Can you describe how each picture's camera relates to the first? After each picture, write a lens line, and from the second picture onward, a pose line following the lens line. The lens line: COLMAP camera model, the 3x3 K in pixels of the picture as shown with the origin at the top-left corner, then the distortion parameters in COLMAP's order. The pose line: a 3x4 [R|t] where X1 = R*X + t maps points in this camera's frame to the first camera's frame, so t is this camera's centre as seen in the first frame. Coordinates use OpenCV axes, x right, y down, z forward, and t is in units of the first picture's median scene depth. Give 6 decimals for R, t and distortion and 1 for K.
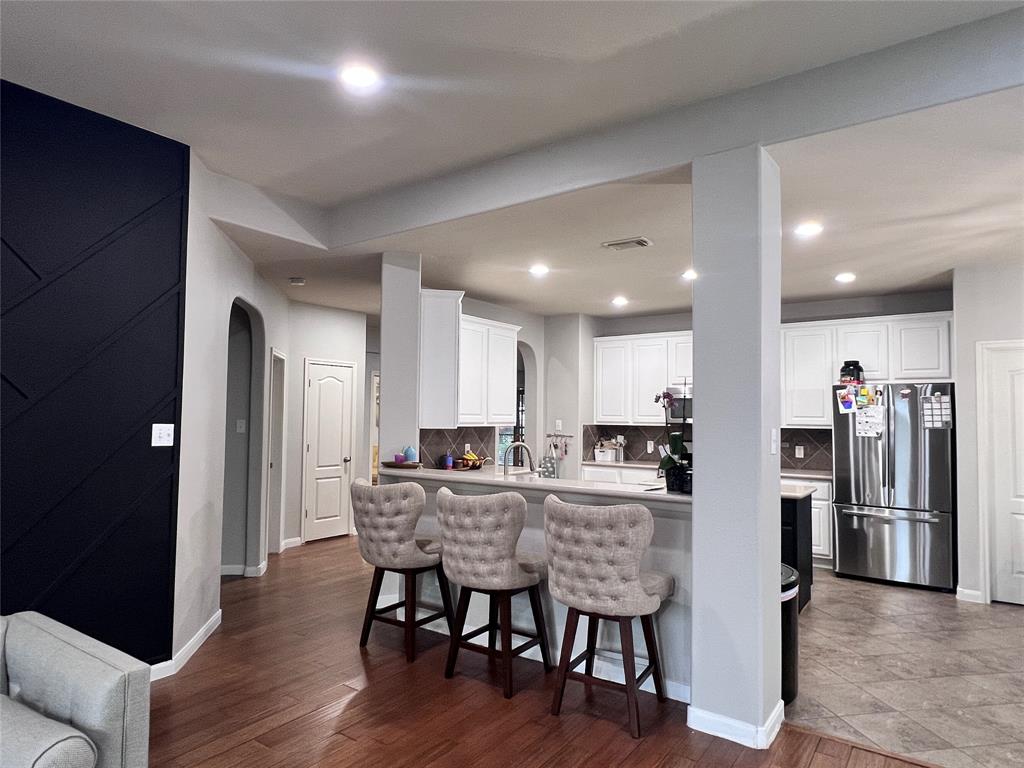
lens RADIAL K [[618.2, 0, 512.0], [0, 618.2, 384.0], [0, 0, 1]] dist [-0.008546, -0.001394]
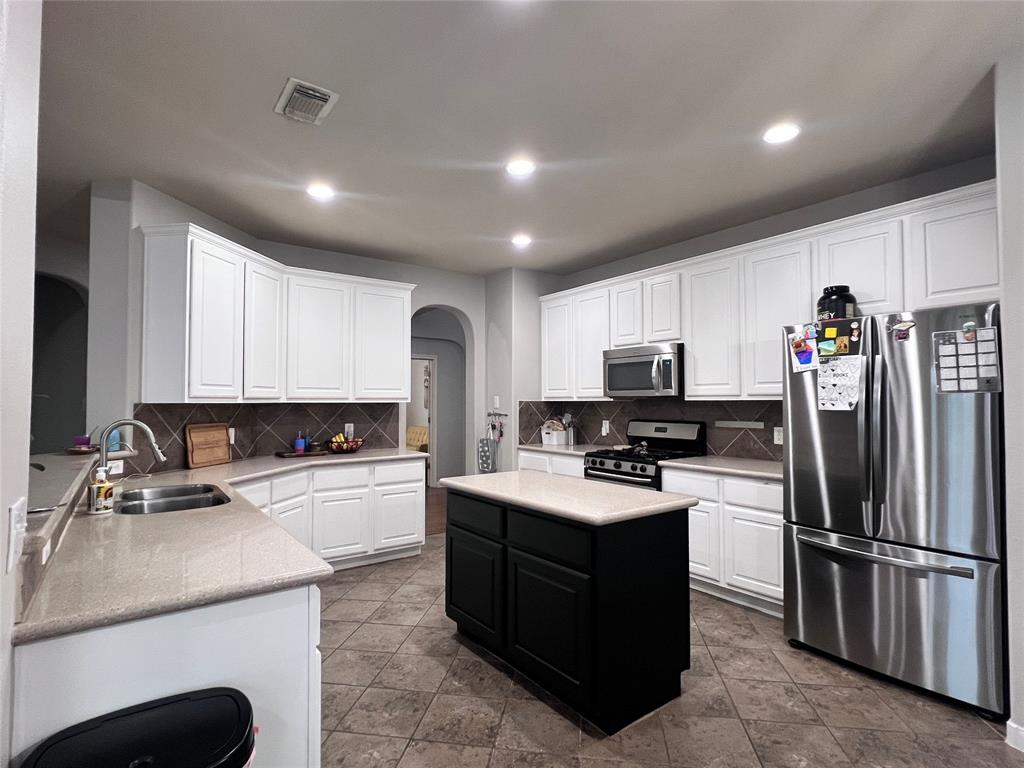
lens RADIAL K [[525.0, 0, 512.0], [0, 525.0, 384.0], [0, 0, 1]] dist [-0.001334, -0.001622]
pose [[0.950617, -0.023019, -0.309513, 0.408062], [0.028389, 0.999514, 0.012858, 0.042503], [0.309067, -0.021010, 0.950808, 0.412177]]
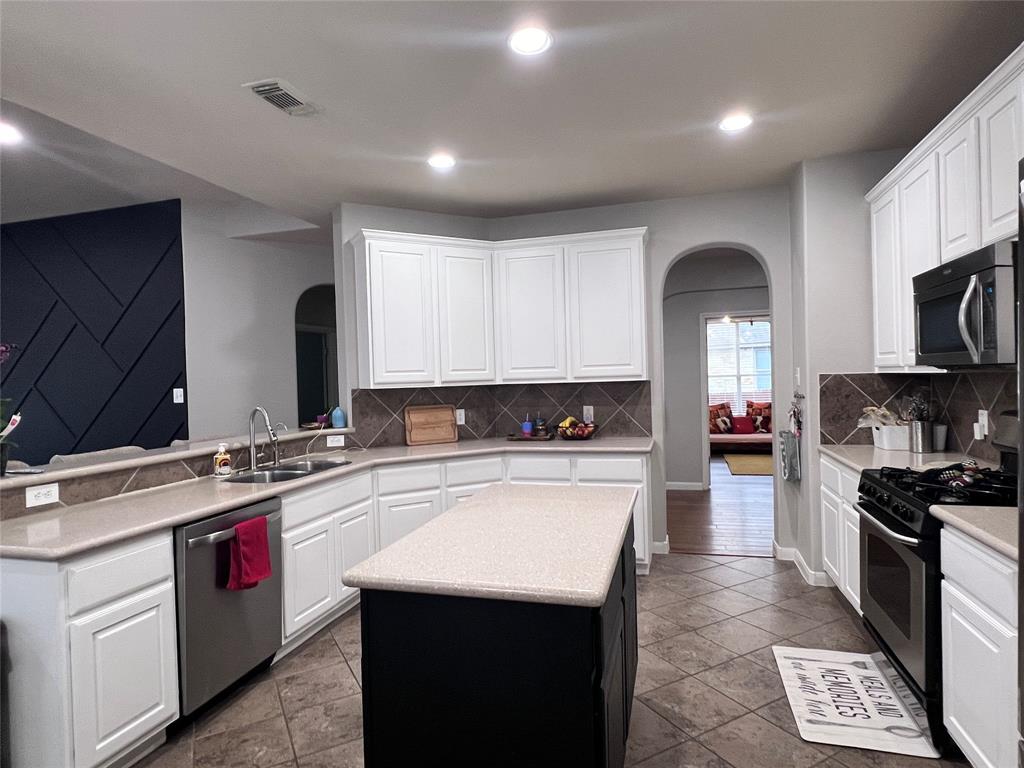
lens RADIAL K [[584.9, 0, 512.0], [0, 584.9, 384.0], [0, 0, 1]] dist [-0.002414, -0.000774]
pose [[0.321295, -0.009464, -0.946932, 0.621990], [0.082508, 0.996427, 0.018036, 0.055093], [0.943378, -0.083924, 0.320927, 0.755449]]
